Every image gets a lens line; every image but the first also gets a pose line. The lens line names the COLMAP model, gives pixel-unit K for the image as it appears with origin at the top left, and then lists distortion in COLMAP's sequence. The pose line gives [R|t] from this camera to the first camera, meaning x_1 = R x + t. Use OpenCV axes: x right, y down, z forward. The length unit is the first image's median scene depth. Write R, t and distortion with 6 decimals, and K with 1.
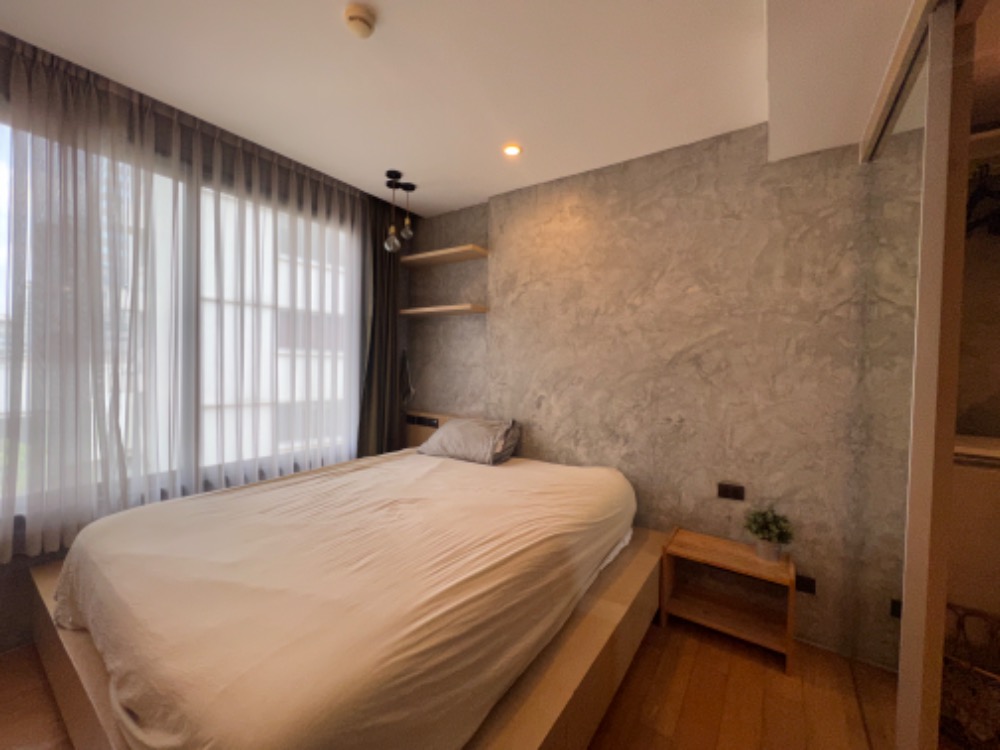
lens RADIAL K [[399.7, 0, 497.9], [0, 399.7, 376.3], [0, 0, 1]] dist [-0.001096, 0.000542]
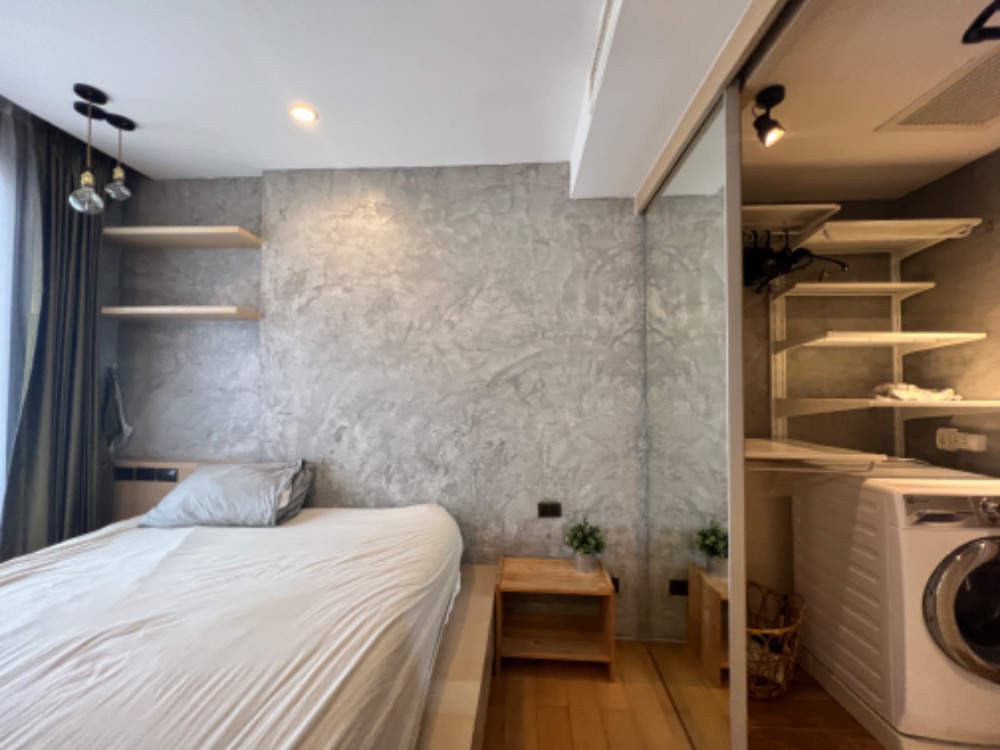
lens RADIAL K [[399.7, 0, 500.9], [0, 399.7, 373.6], [0, 0, 1]] dist [-0.001096, 0.000542]
pose [[0.852735, -0.007471, 0.522290, -0.045853], [0.030217, 0.998929, -0.035045, -0.023143], [-0.521469, 0.045666, 0.852047, 0.162286]]
